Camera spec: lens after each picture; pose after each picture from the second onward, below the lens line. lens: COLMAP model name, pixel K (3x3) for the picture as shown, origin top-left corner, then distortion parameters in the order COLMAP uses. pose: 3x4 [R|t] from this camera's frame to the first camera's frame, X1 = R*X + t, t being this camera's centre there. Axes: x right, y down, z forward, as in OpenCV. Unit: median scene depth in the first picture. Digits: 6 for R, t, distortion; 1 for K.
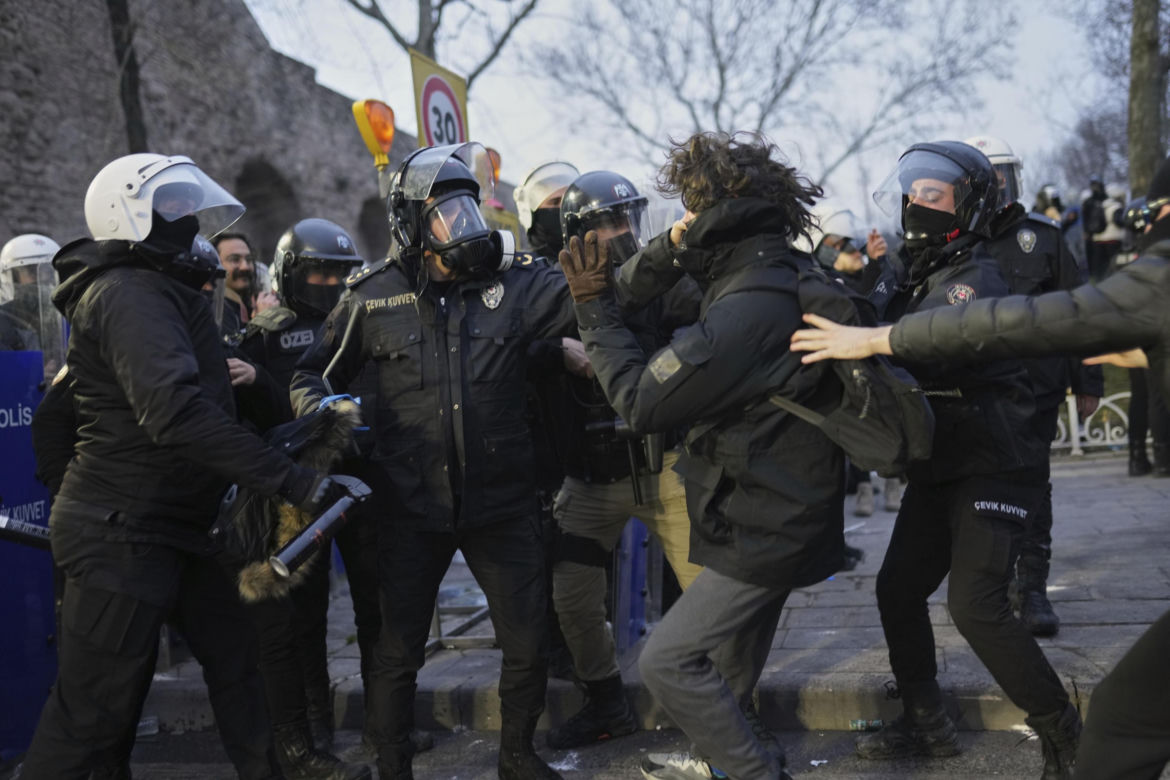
lens RADIAL K [[1317.9, 0, 585.0], [0, 1317.9, 390.0], [0, 0, 1]] dist [0.002150, 0.002561]
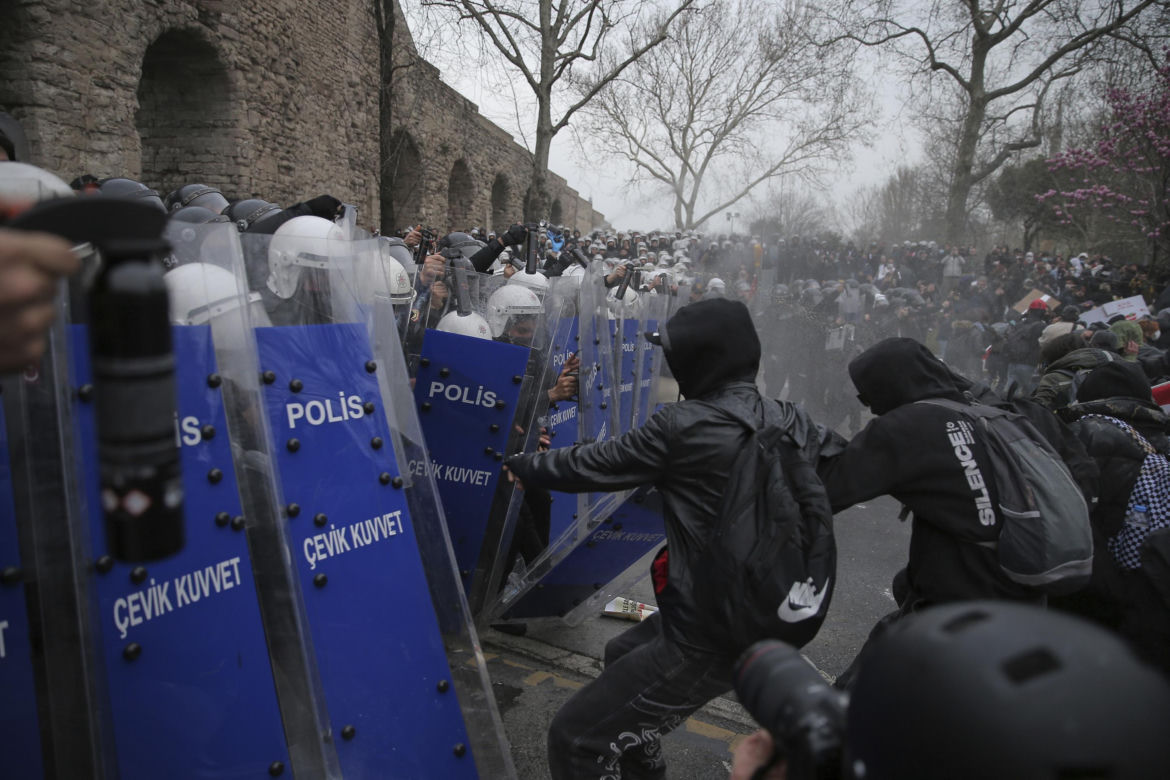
lens RADIAL K [[1317.9, 0, 585.0], [0, 1317.9, 390.0], [0, 0, 1]] dist [0.002150, 0.002561]
pose [[0.978240, 0.129581, 0.162032, -0.244085], [-0.142953, 0.986978, 0.073746, -0.018484], [-0.150366, -0.095304, 0.984026, -0.556437]]
